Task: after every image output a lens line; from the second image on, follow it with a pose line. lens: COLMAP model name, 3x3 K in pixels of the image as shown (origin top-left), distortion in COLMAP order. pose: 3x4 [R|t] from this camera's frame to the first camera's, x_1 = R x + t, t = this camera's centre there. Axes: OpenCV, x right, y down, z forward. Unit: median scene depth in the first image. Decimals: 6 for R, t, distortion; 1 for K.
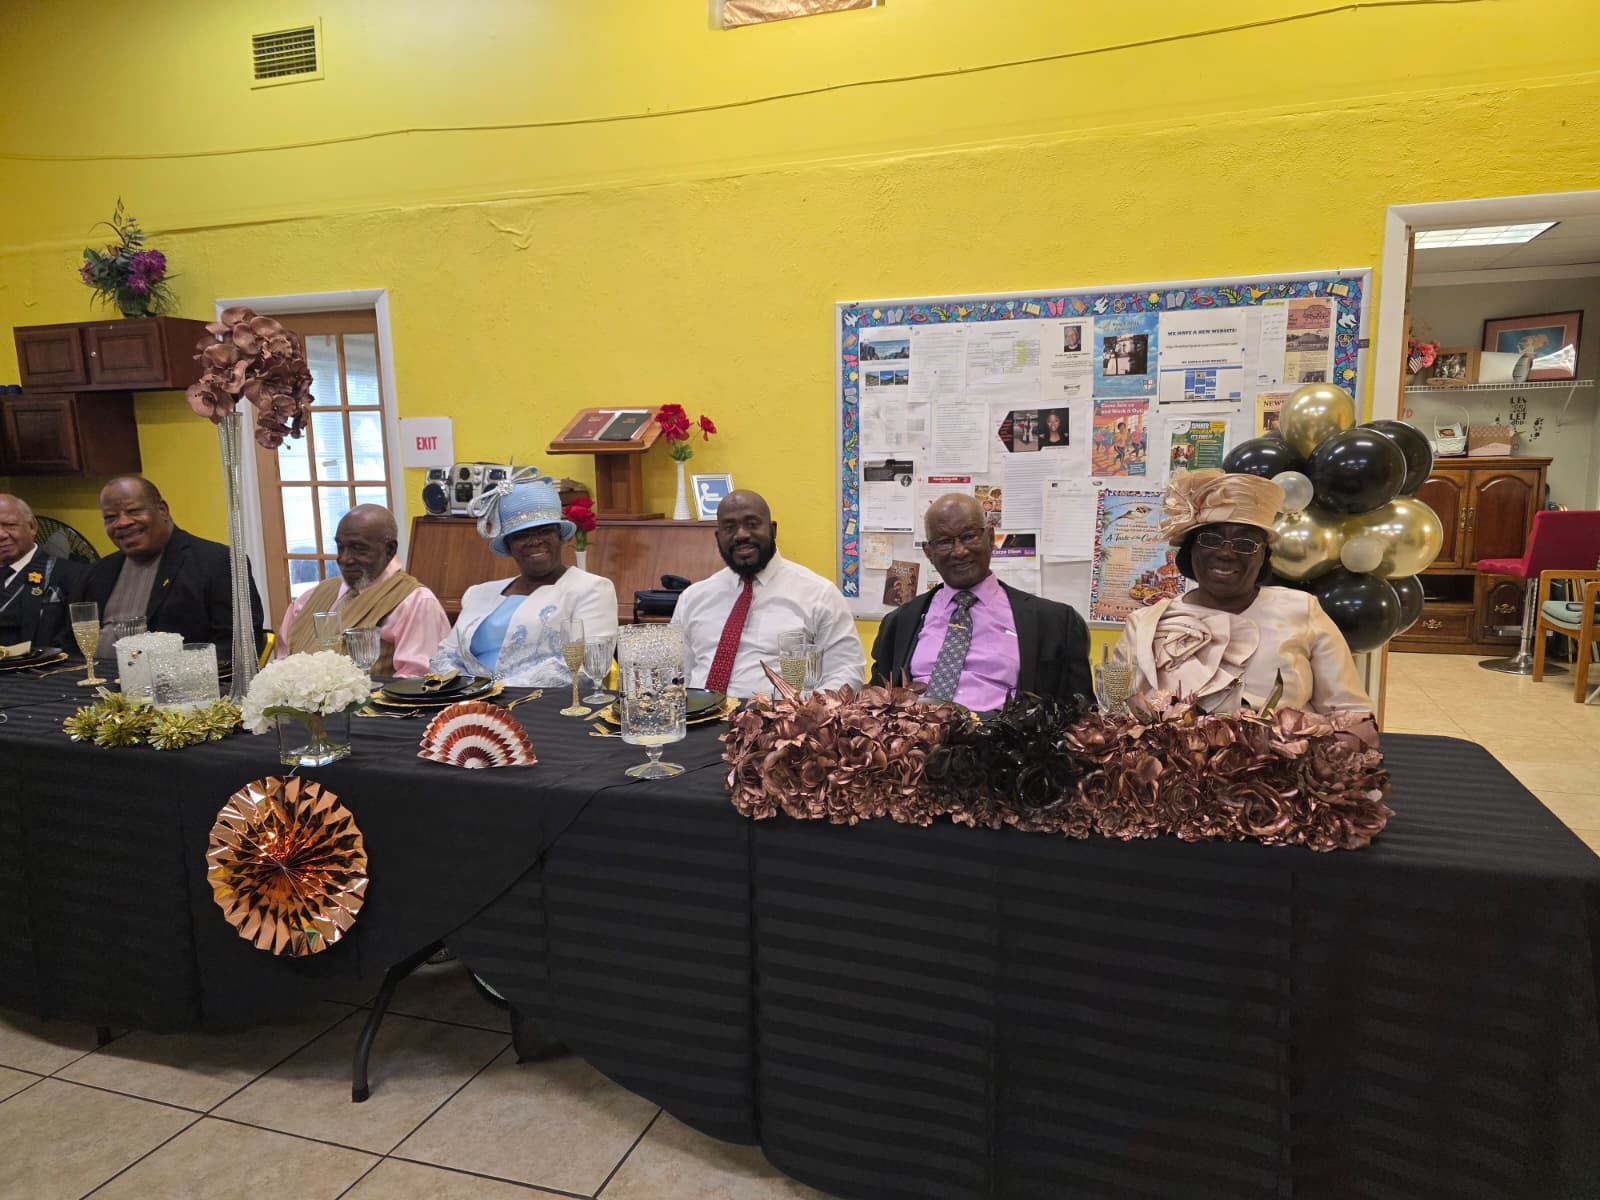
lens RADIAL K [[1050.1, 0, 810.2], [0, 1050.1, 618.7], [0, 0, 1]] dist [0.038658, -0.046754]
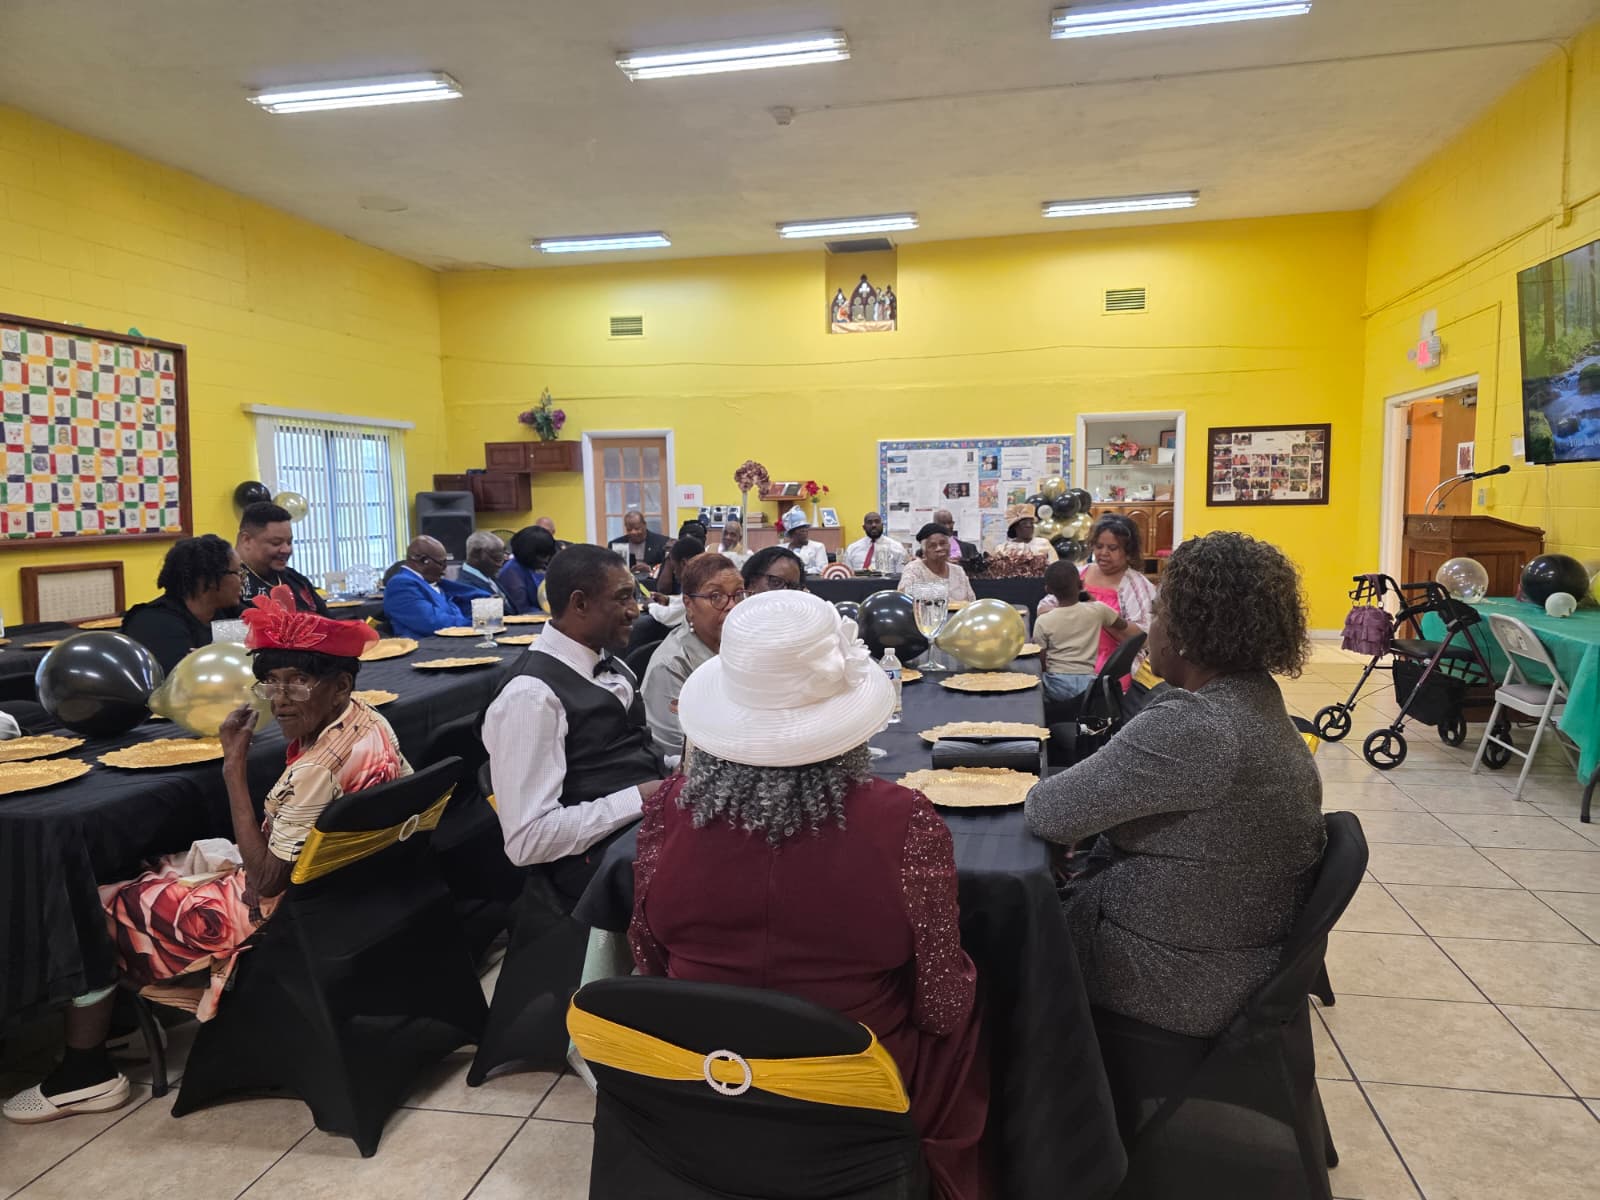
lens RADIAL K [[1050.1, 0, 799.5], [0, 1050.1, 616.5], [0, 0, 1]] dist [0.038658, -0.046754]
pose [[0.991649, -0.018184, 0.127674, -0.564465], [0.023984, 0.998742, -0.044038, 0.261793], [-0.126713, 0.046733, 0.990838, -1.673029]]
